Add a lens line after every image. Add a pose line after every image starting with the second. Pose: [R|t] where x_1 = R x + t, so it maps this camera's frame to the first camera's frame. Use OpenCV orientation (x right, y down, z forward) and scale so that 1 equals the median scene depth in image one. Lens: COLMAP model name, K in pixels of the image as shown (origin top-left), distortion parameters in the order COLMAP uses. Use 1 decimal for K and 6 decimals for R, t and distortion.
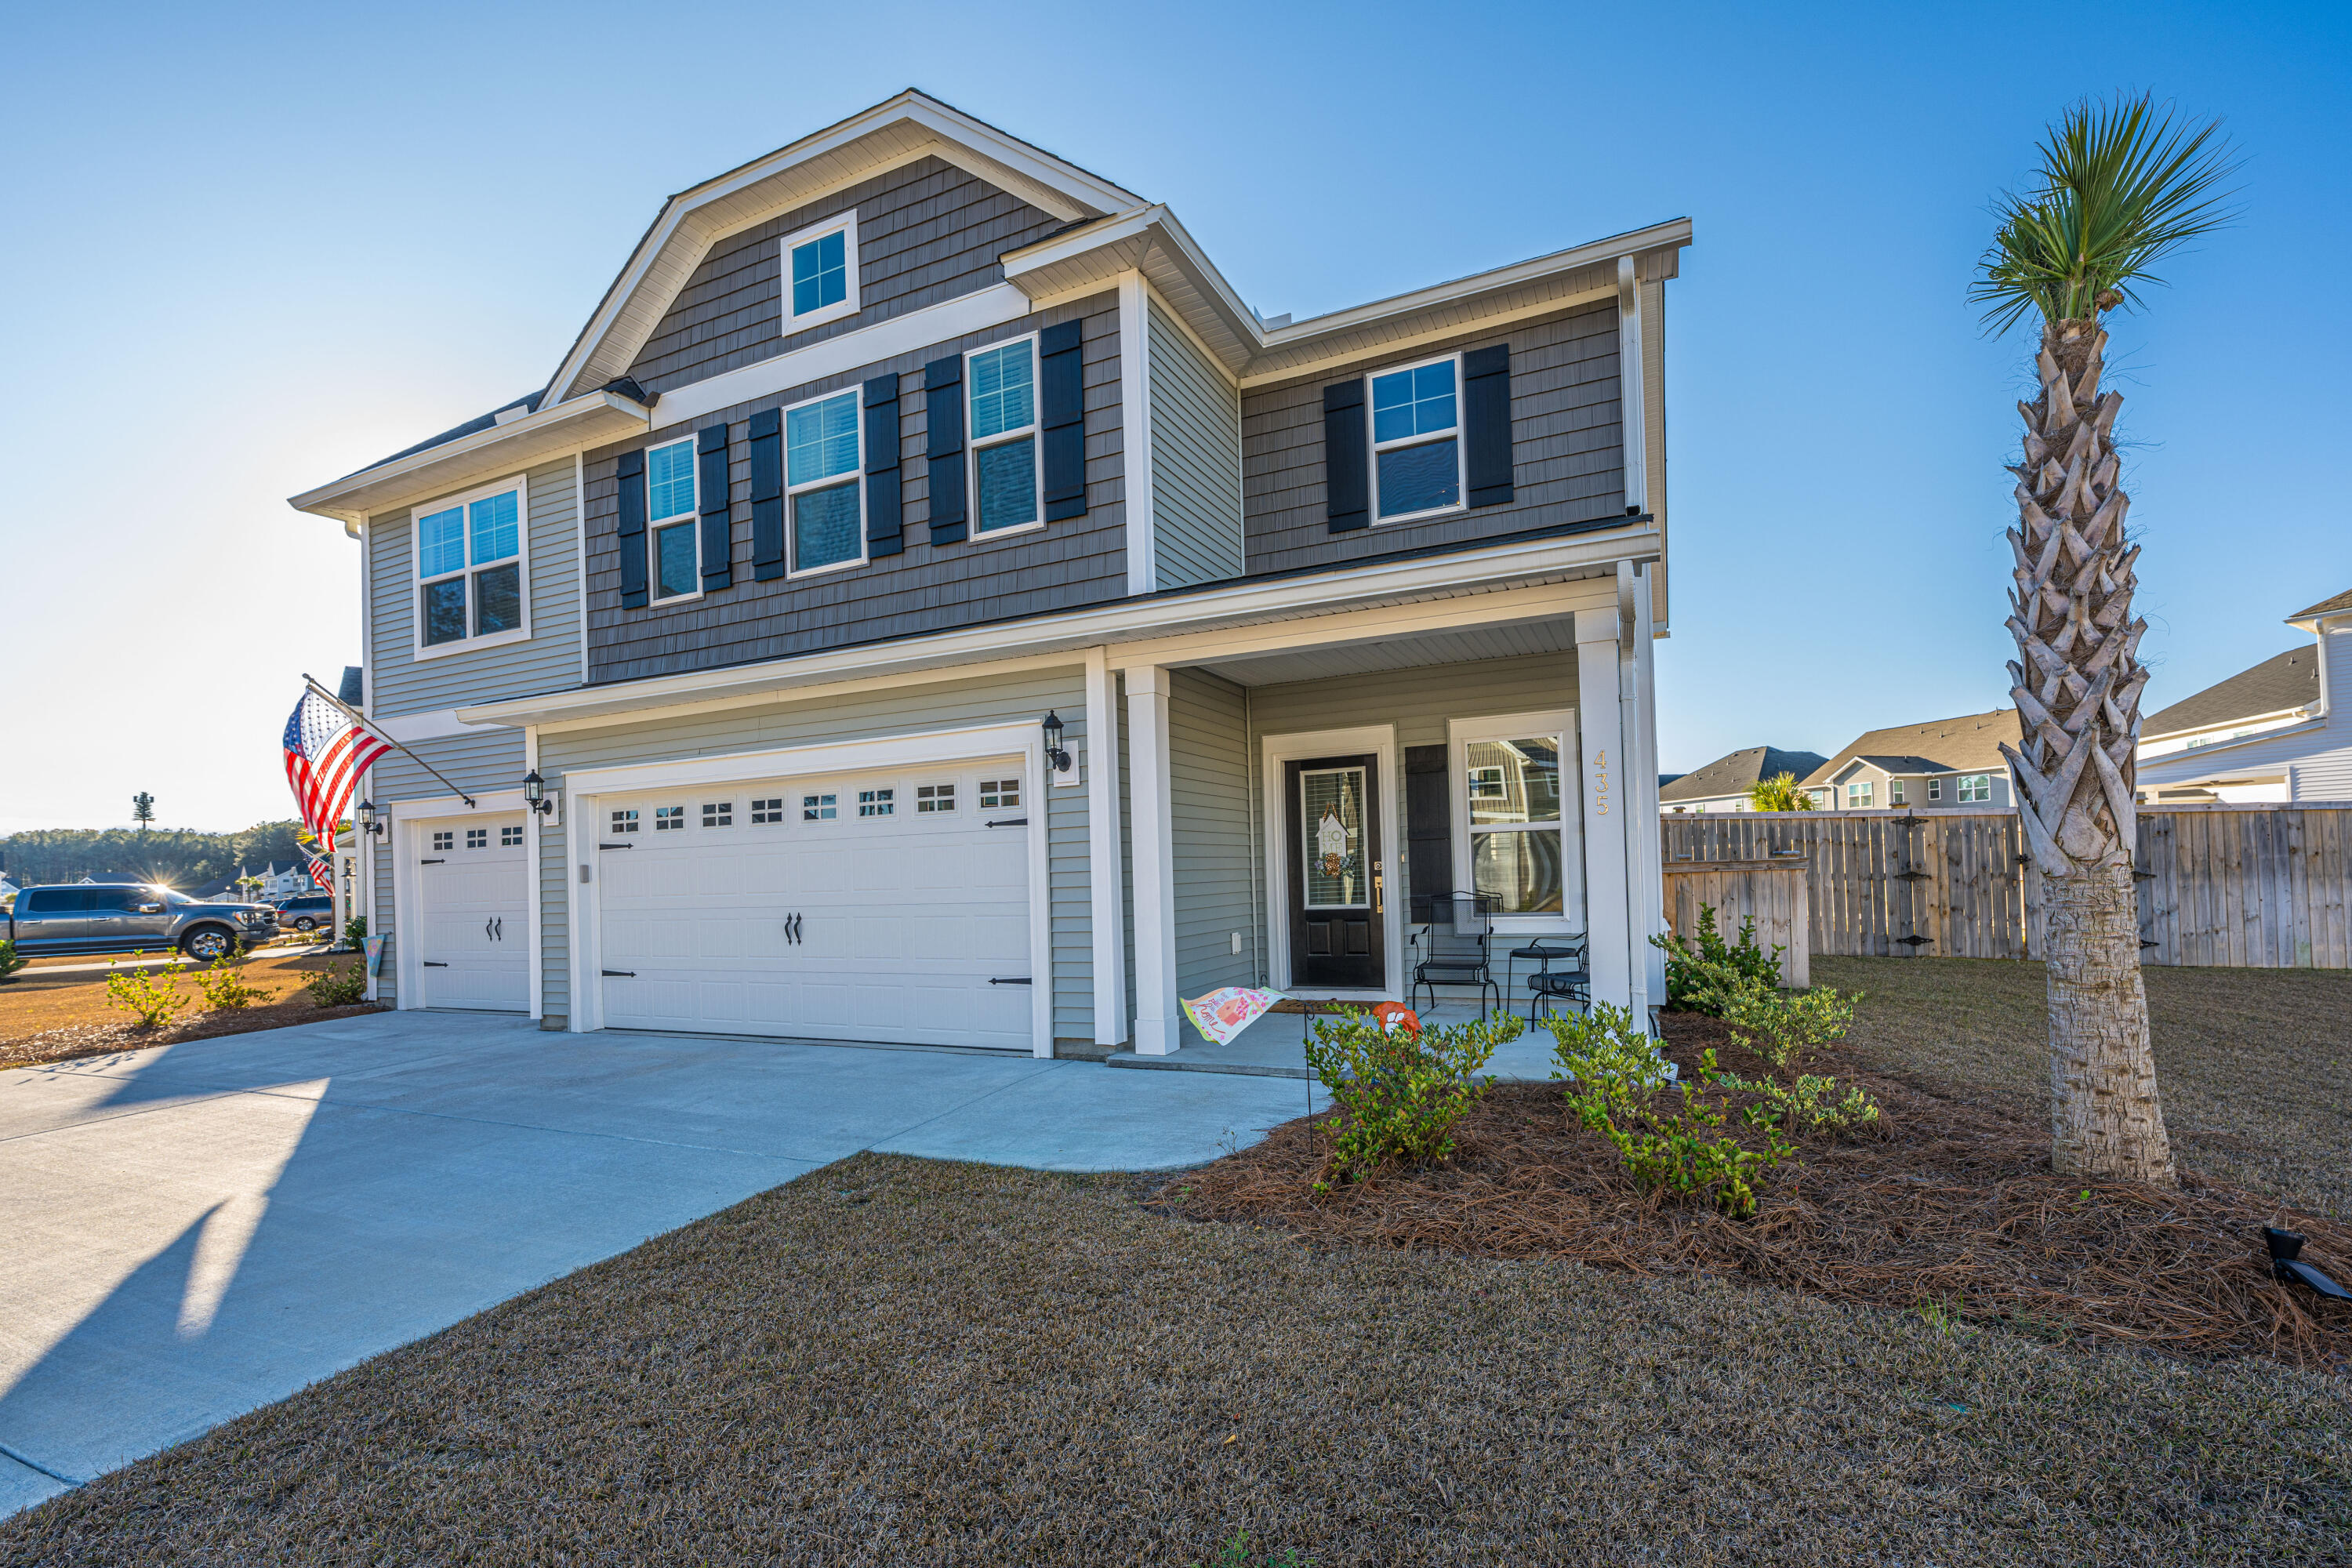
lens RADIAL K [[953.4, 0, 1176.8], [0, 953.4, 795.5], [0, 0, 1]] dist [0.000895, -0.000498]
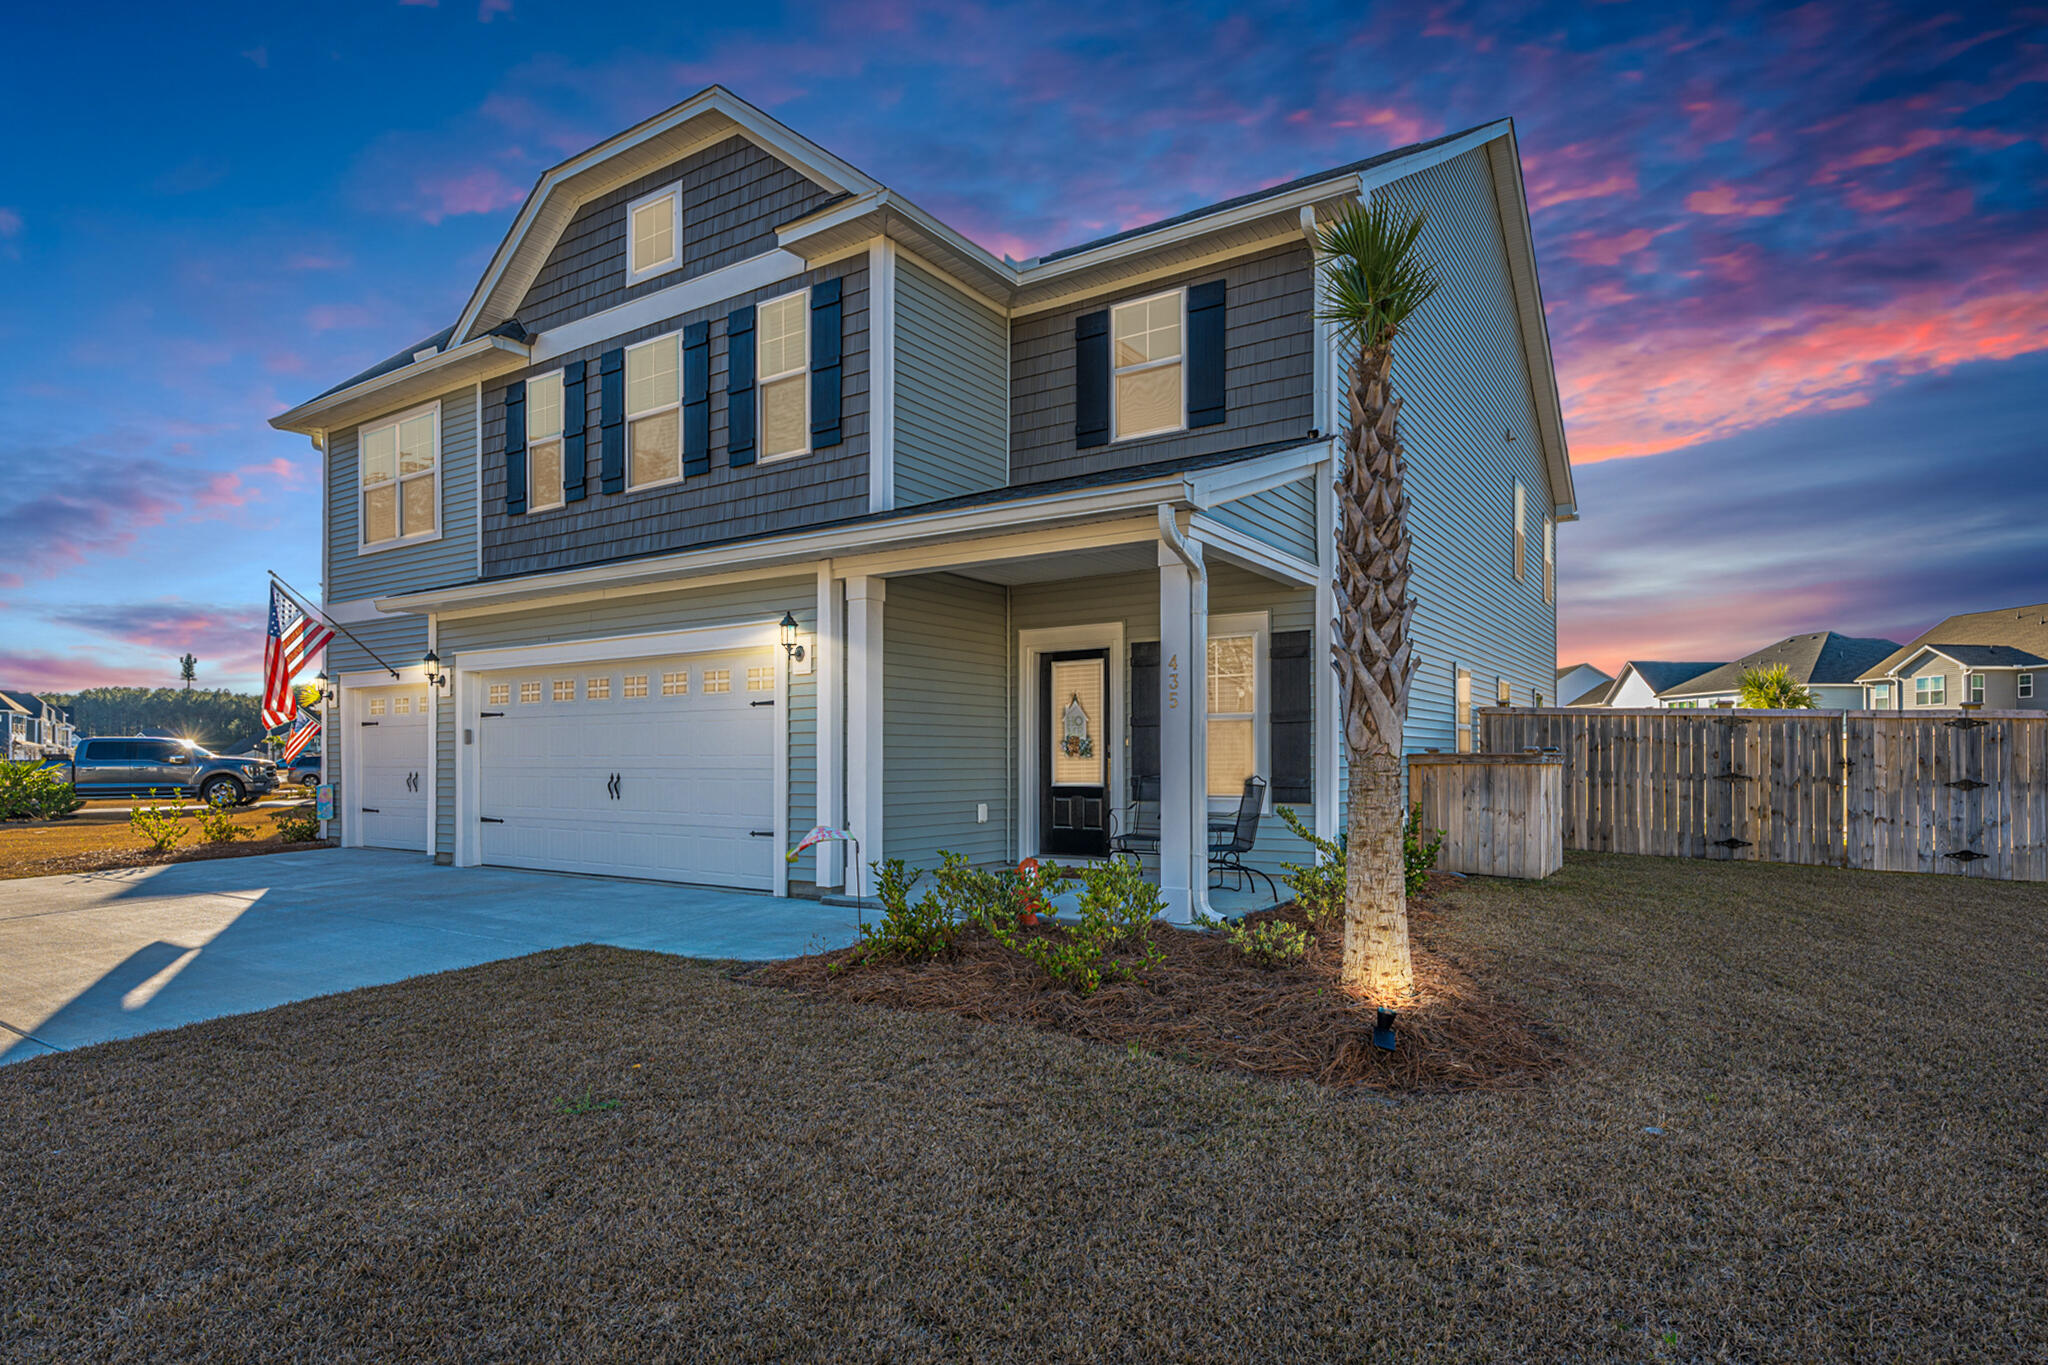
lens RADIAL K [[1037.5, 0, 1023.7], [0, 1037.5, 678.4], [0, 0, 1]] dist [-0.001934, 0.001026]
pose [[0.989008, 0.018704, -0.146673, 0.279249], [-0.017968, 0.999818, 0.006339, -0.013904], [0.146765, -0.003633, 0.989165, -0.207181]]
